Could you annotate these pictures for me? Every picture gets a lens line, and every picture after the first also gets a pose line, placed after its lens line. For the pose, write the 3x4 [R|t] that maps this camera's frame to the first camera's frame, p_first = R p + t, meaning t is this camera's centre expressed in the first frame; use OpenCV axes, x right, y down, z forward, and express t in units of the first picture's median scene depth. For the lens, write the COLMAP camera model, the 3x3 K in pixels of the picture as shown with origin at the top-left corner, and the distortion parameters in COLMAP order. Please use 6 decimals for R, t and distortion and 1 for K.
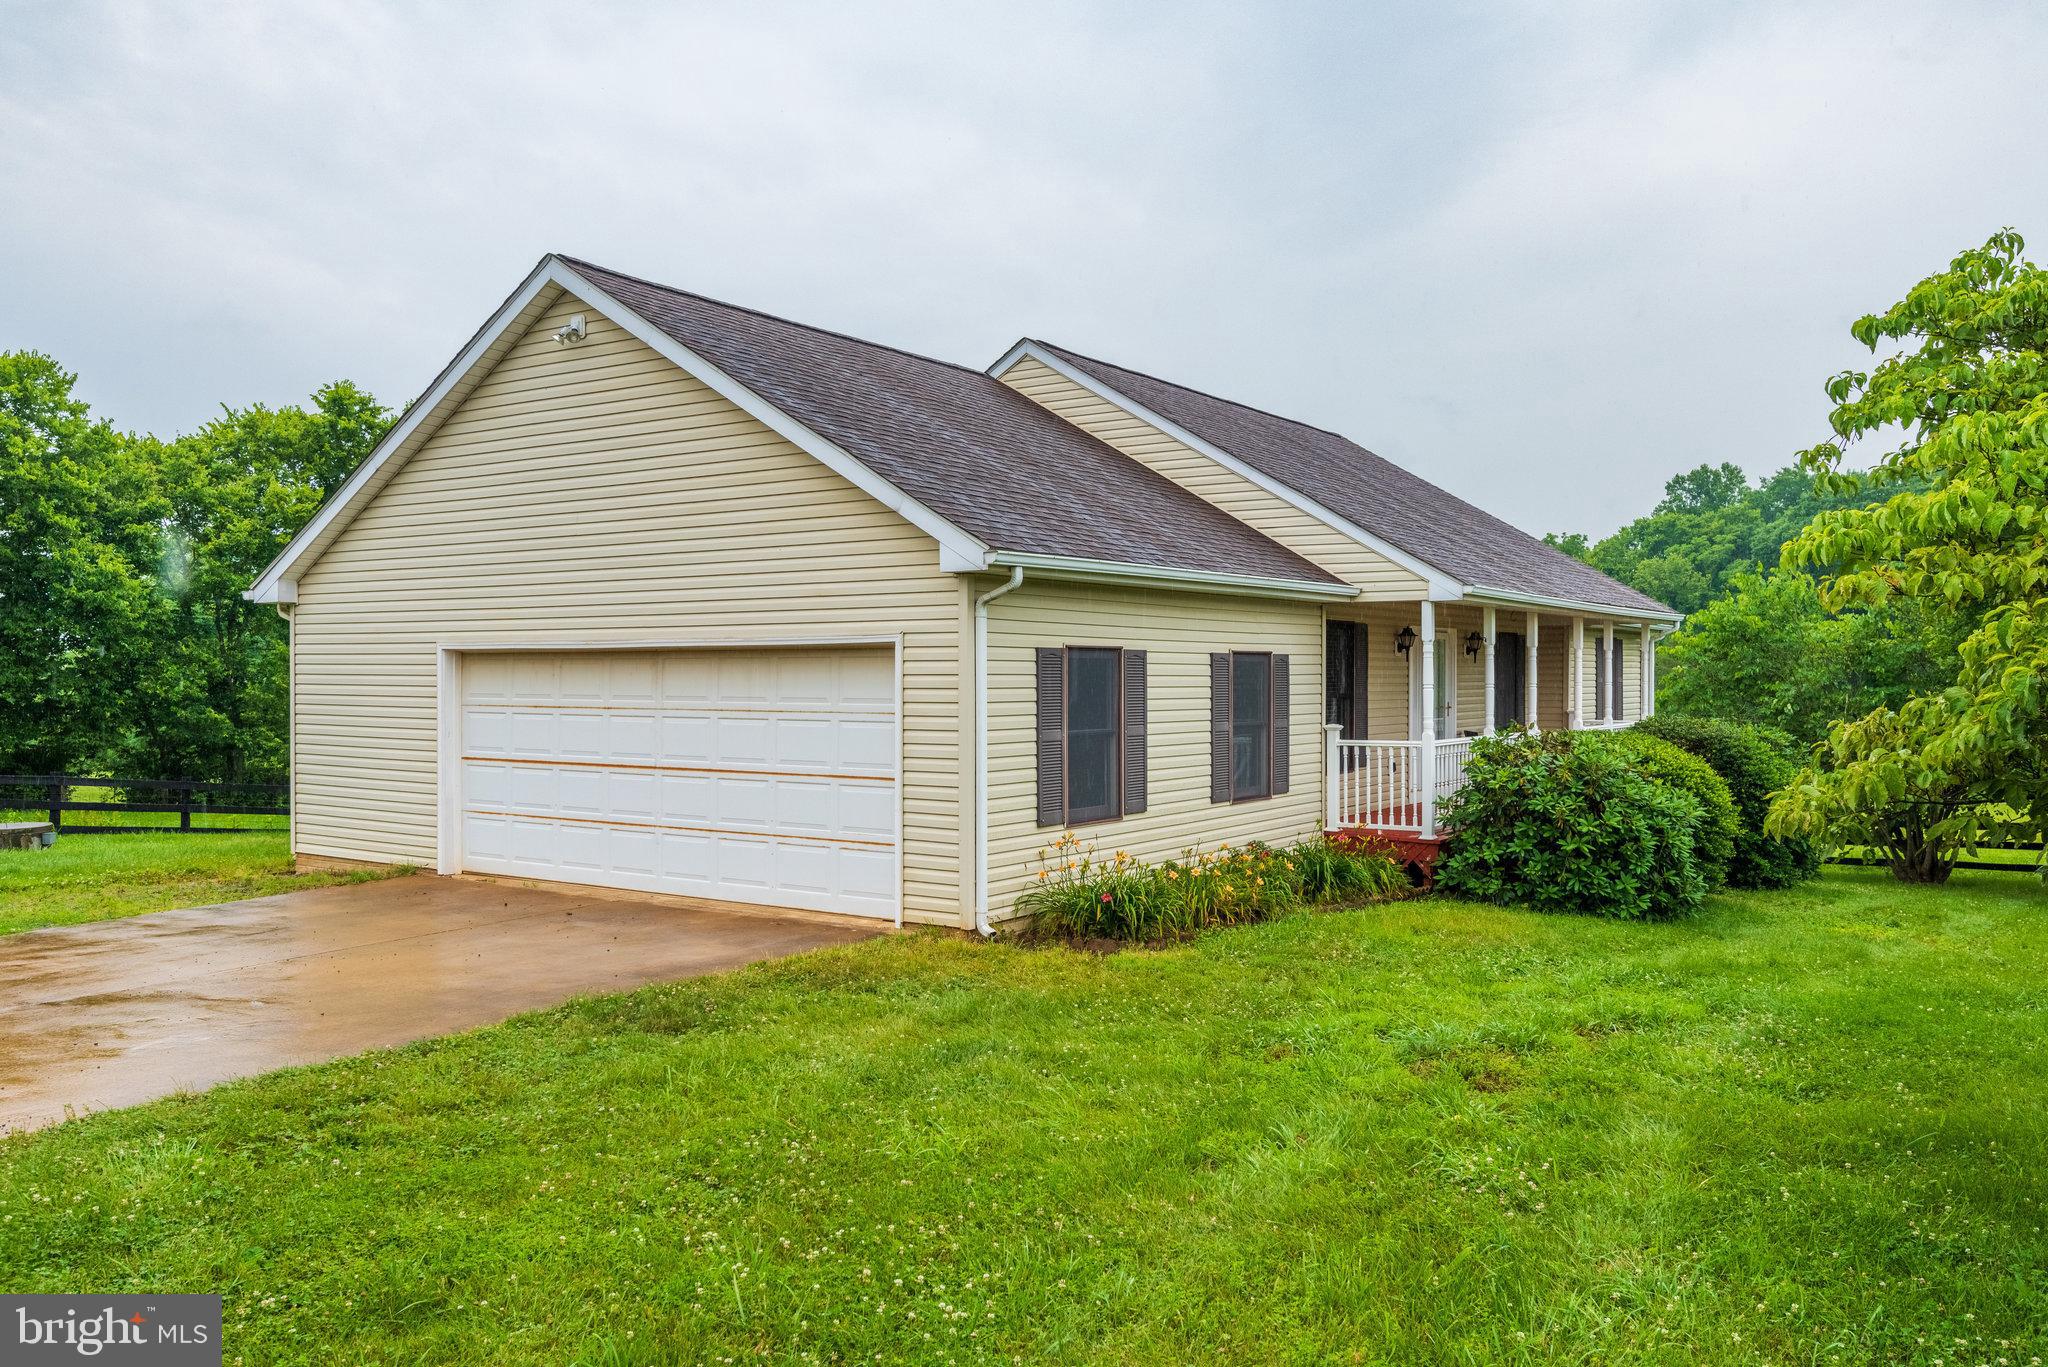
lens RADIAL K [[1557.4, 0, 1043.2], [0, 1557.4, 683.3], [0, 0, 1]] dist [0.014268, 0.007614]
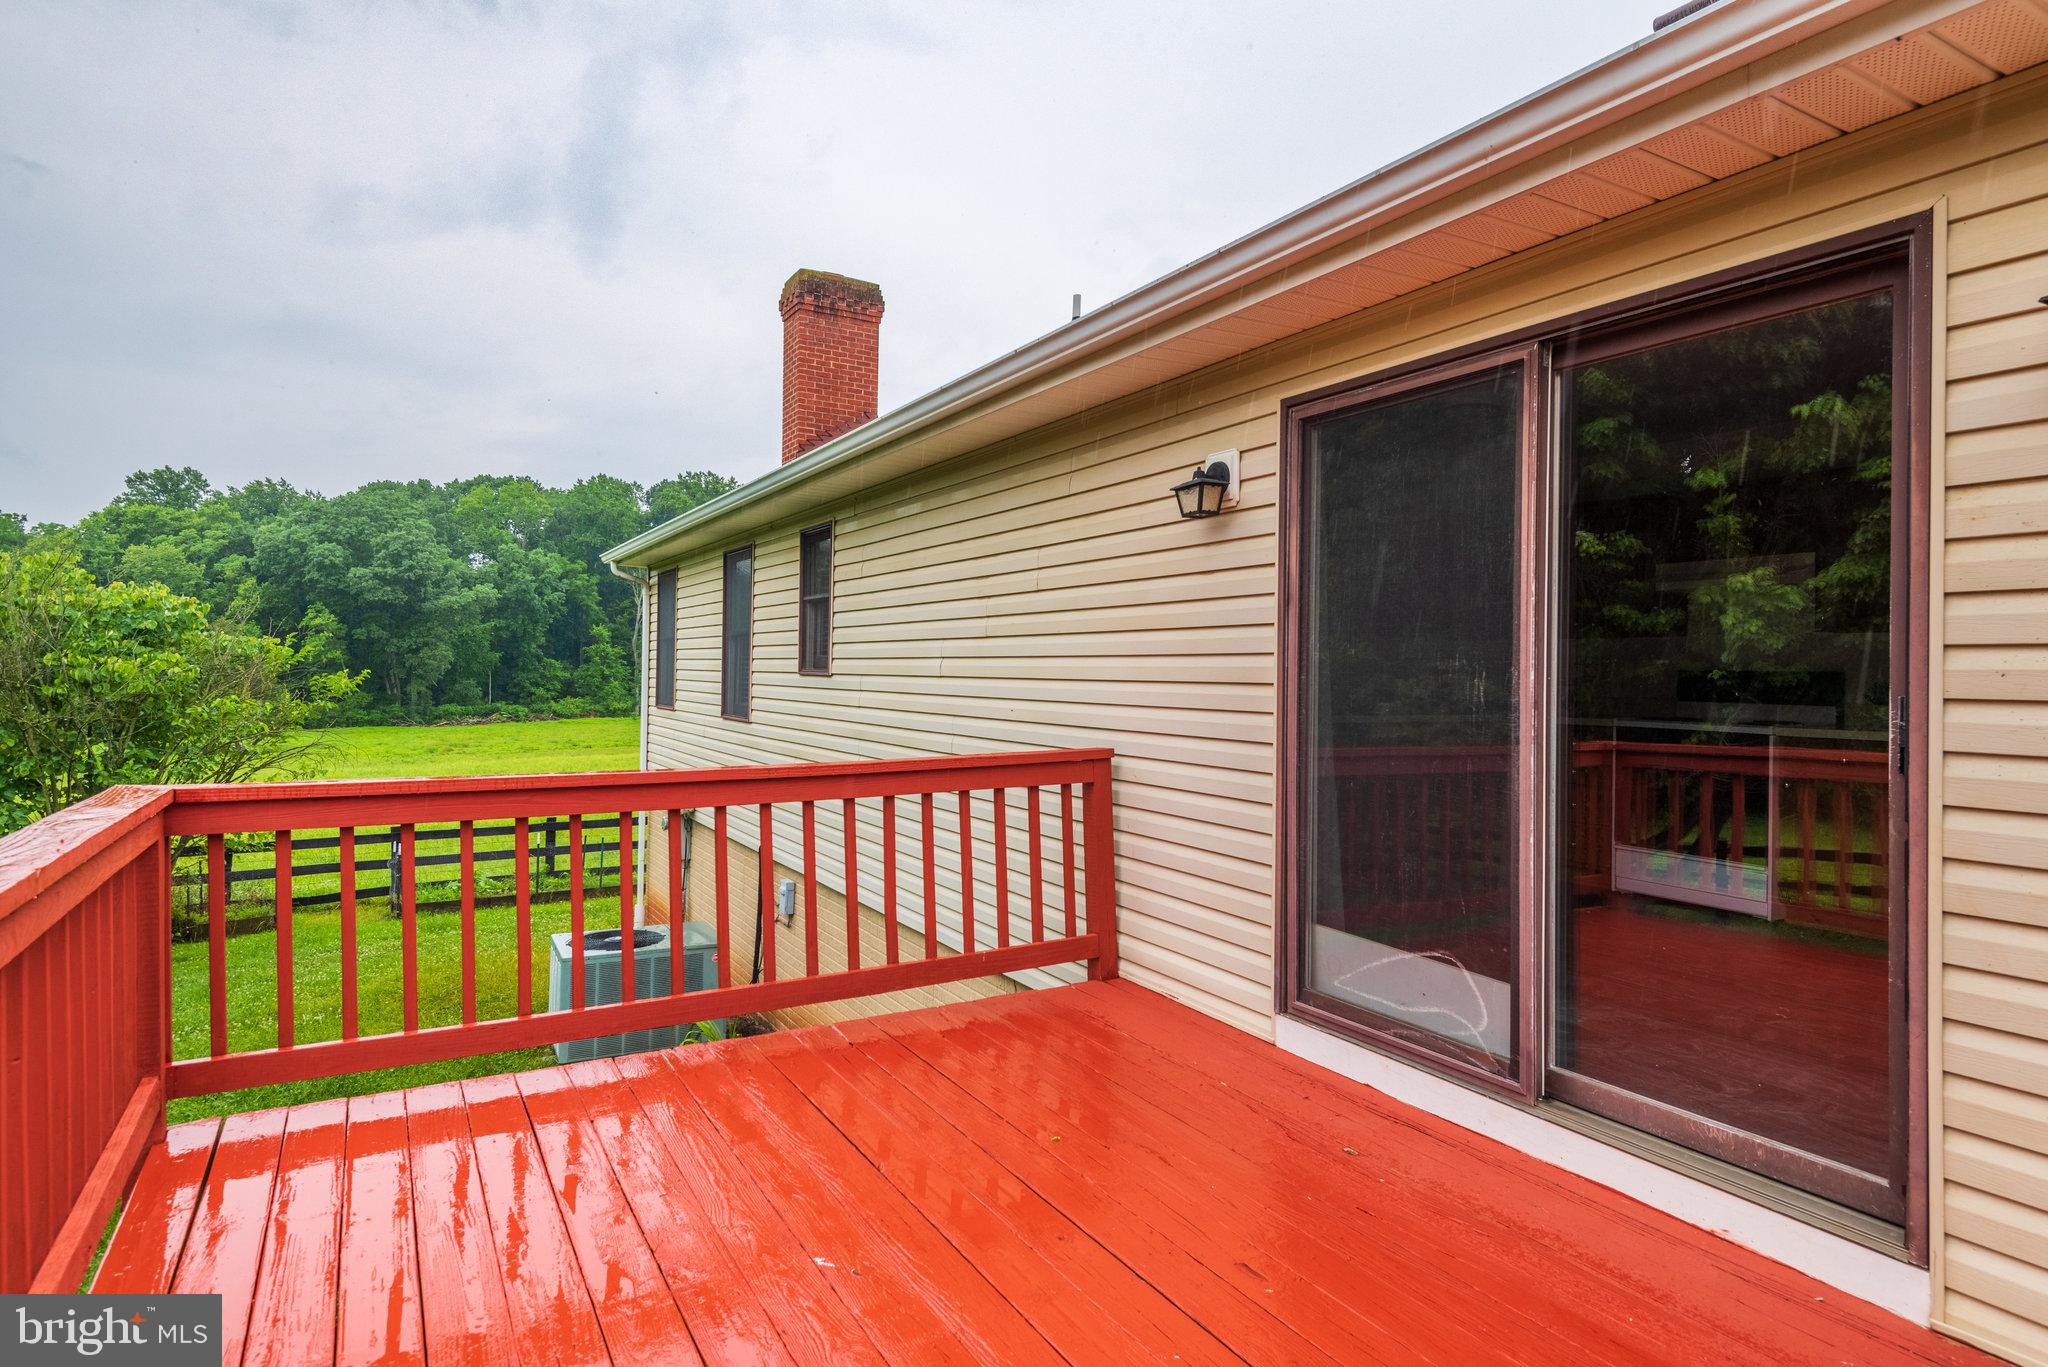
lens RADIAL K [[1122.7, 0, 1012.9], [0, 1122.7, 671.6], [0, 0, 1]] dist [0.003049, -0.000745]
pose [[0.433196, 0.010376, 0.901240, -0.318245], [-0.012708, 0.999905, -0.005403, 0.015795], [-0.901210, -0.009112, 0.433287, 1.265353]]
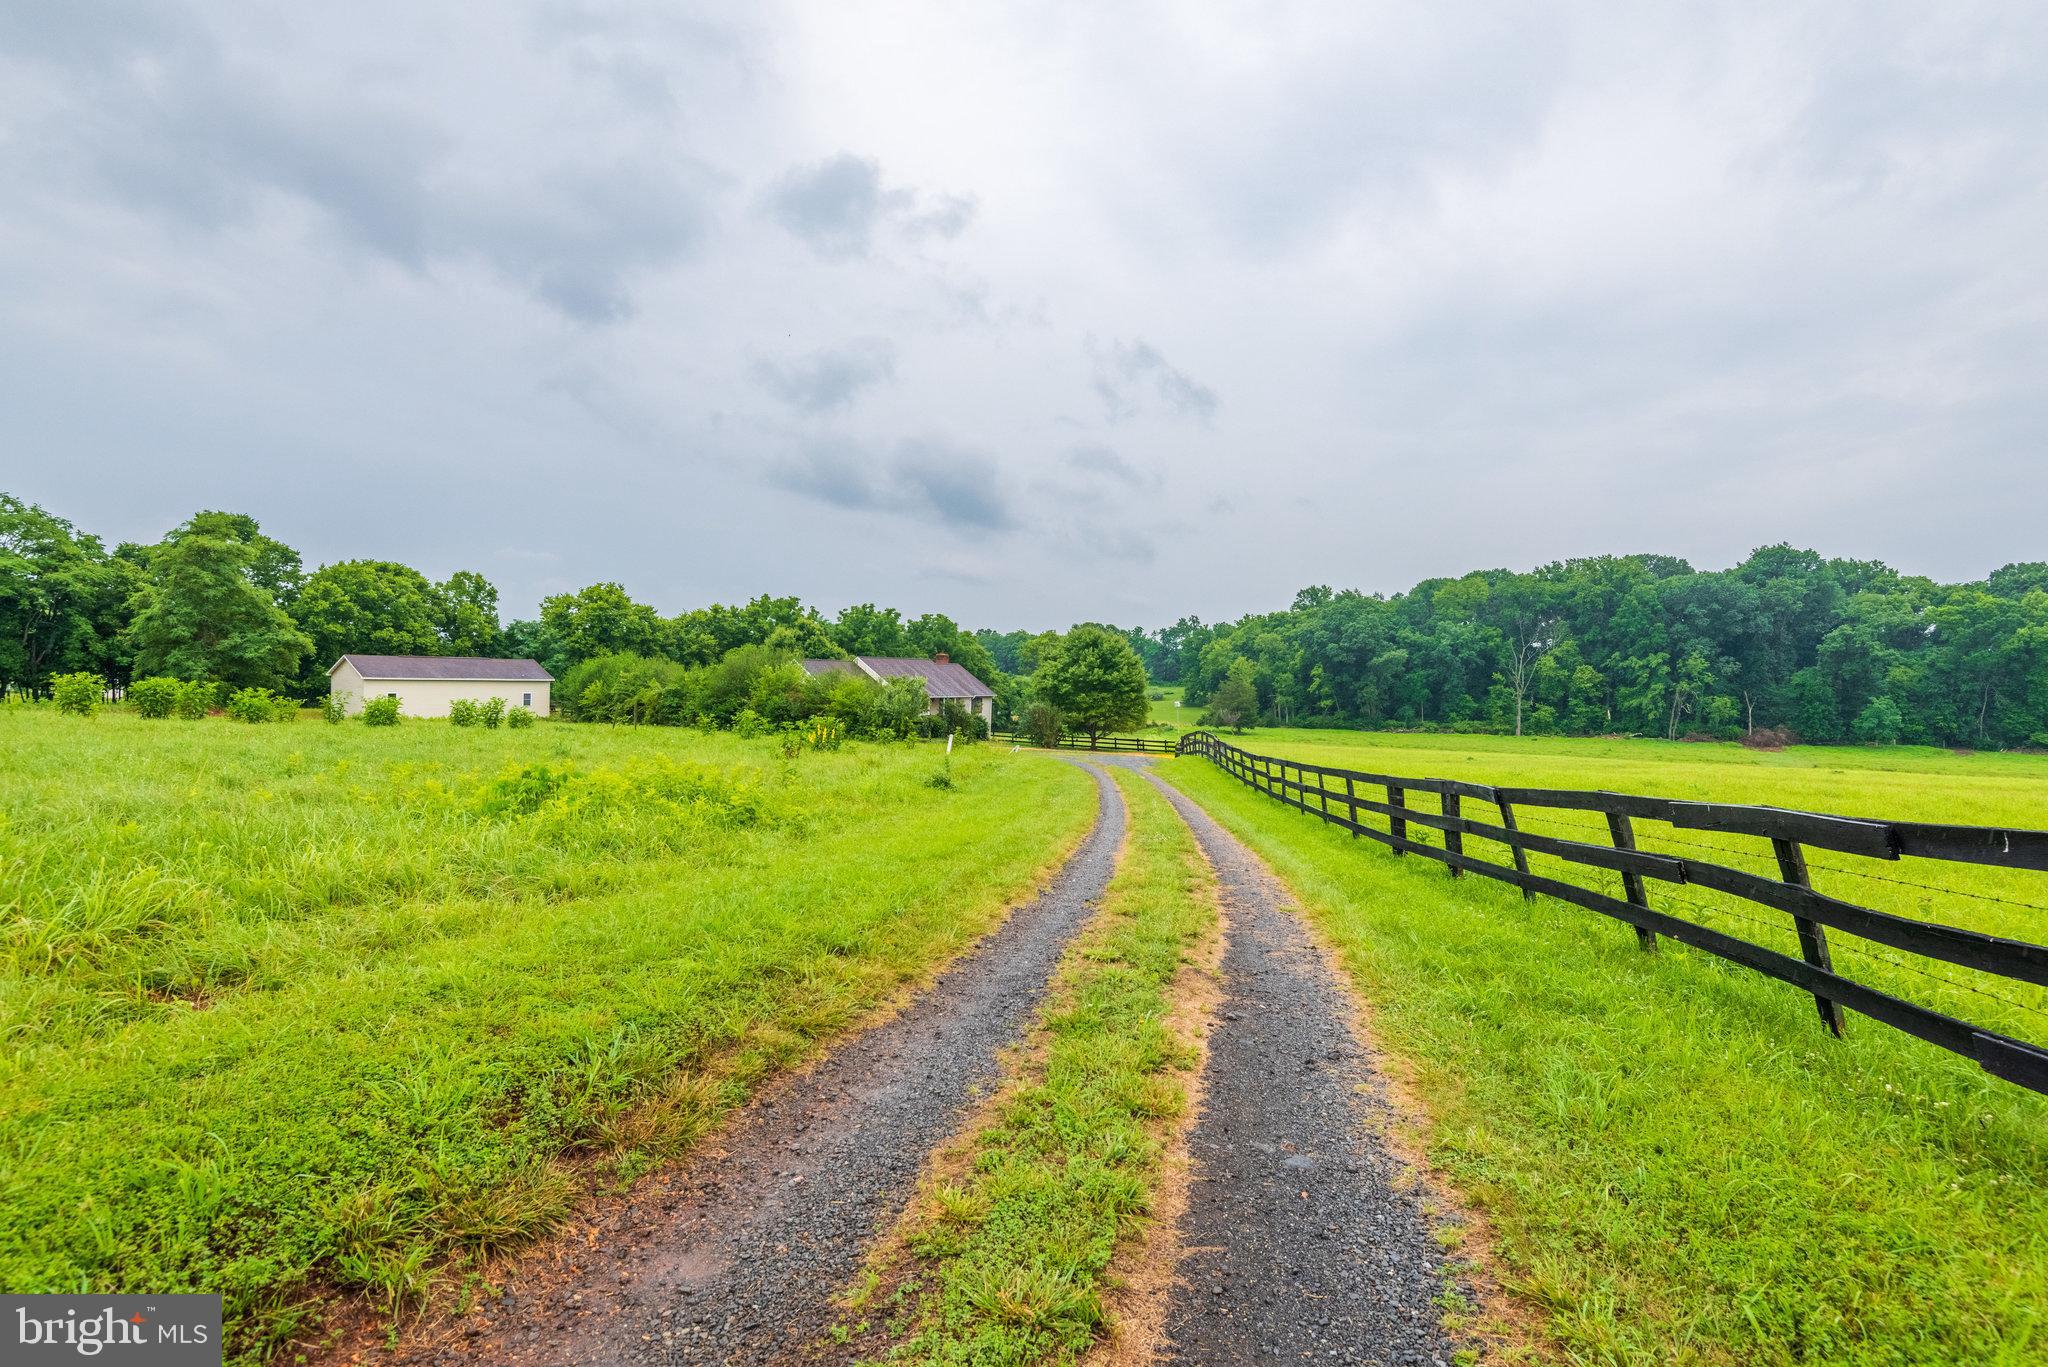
lens RADIAL K [[1049.2, 0, 1052.0], [0, 1049.2, 685.8], [0, 0, 1]] dist [0.000438, -0.000521]
pose [[0.999318, 0.036812, 0.003011, 0.858360], [-0.036859, 0.999166, 0.017547, -0.205476], [-0.002363, -0.017646, 0.999842, -3.800303]]
